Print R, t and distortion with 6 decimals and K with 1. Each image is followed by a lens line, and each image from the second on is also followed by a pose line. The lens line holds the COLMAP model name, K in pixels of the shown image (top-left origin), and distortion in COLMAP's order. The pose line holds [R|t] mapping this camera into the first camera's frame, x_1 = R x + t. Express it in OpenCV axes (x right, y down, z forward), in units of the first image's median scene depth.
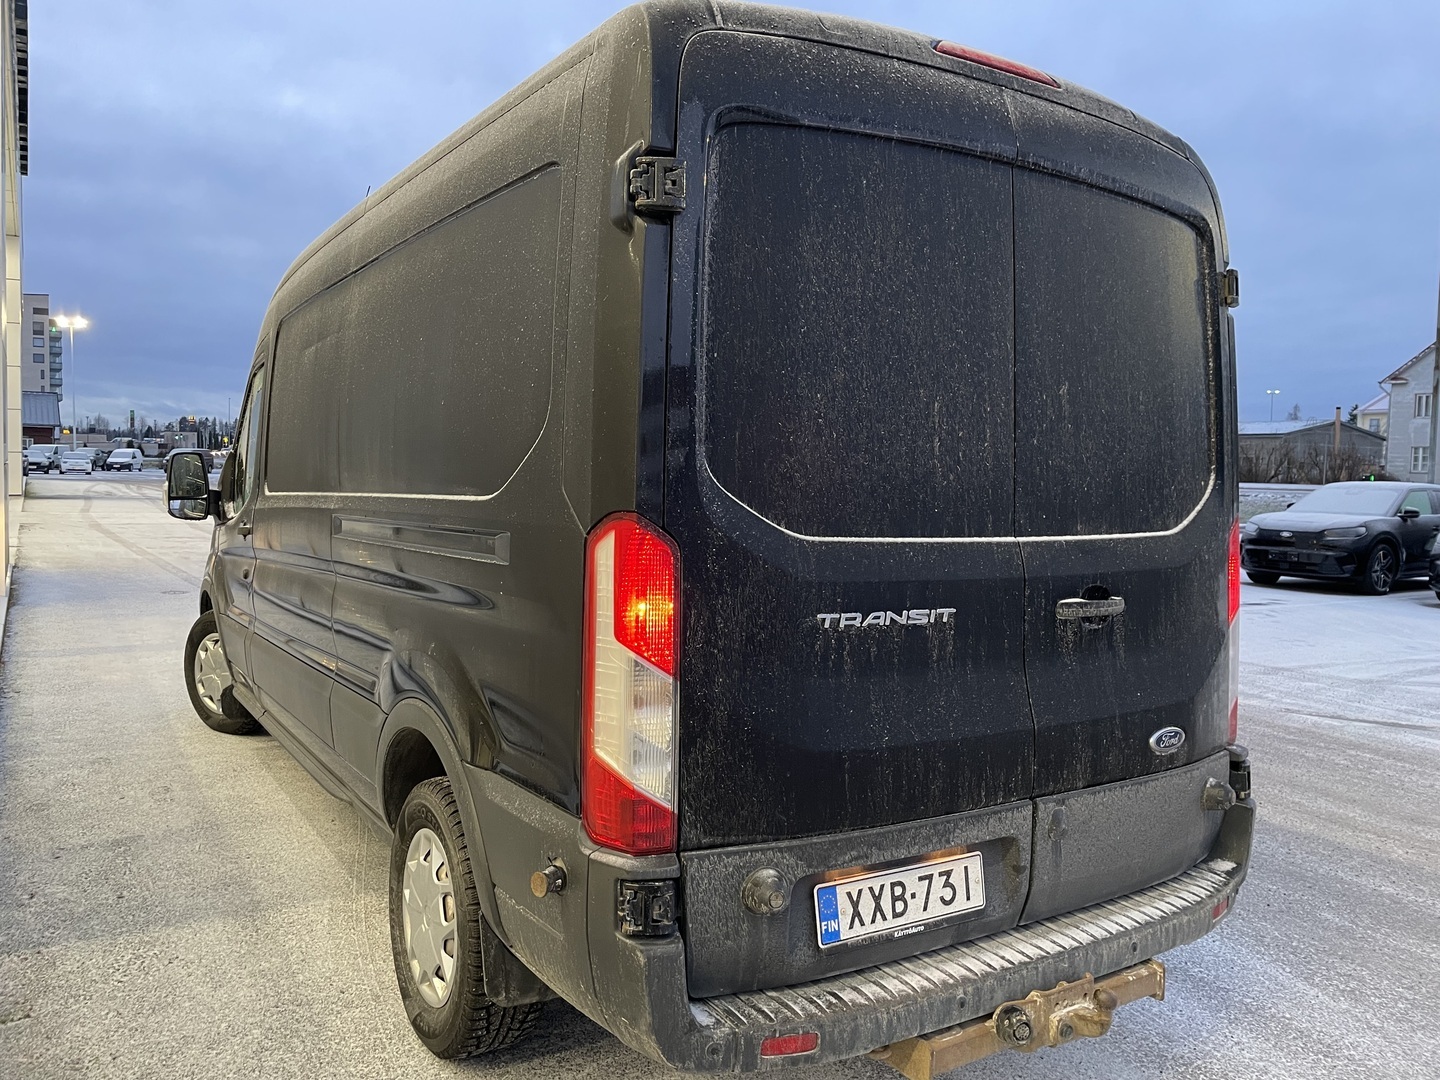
lens RADIAL K [[1107.1, 0, 716.8], [0, 1107.1, 533.8], [0, 0, 1]] dist [0.050491, -0.060177]
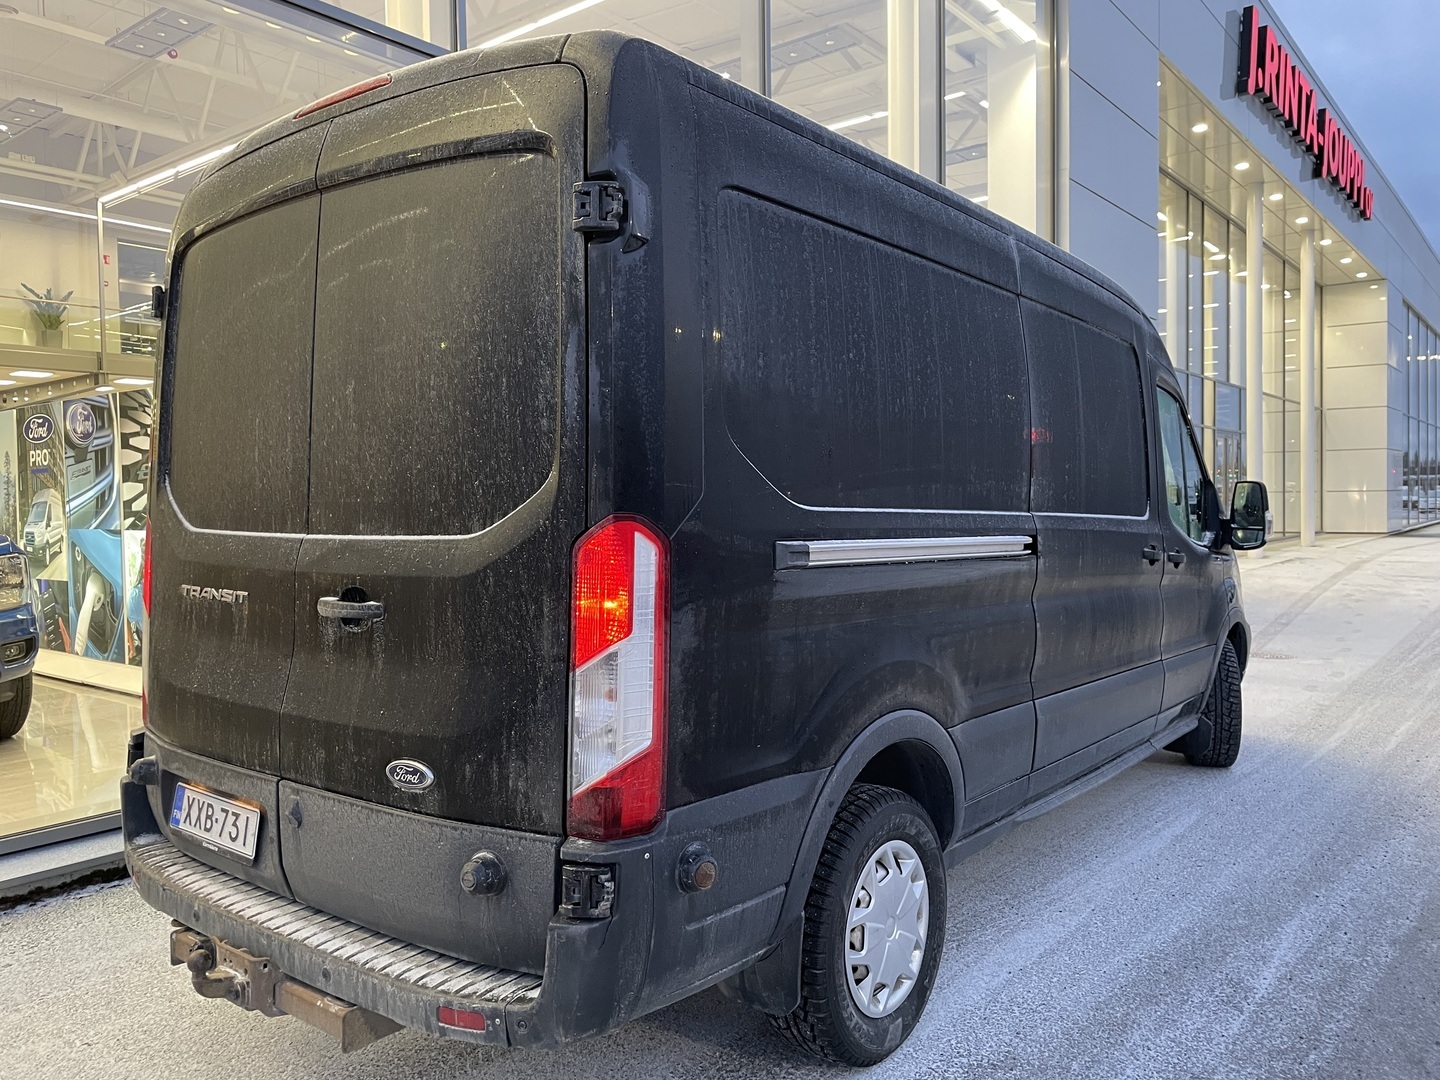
lens RADIAL K [[1107.1, 0, 725.7], [0, 1107.1, 527.1], [0, 0, 1]] dist [0.050491, -0.060177]
pose [[0.332829, 0.002698, -0.942983, 1.391512], [-0.037628, 0.999237, -0.010422, -0.007738], [0.942236, 0.038951, 0.332677, 1.005646]]
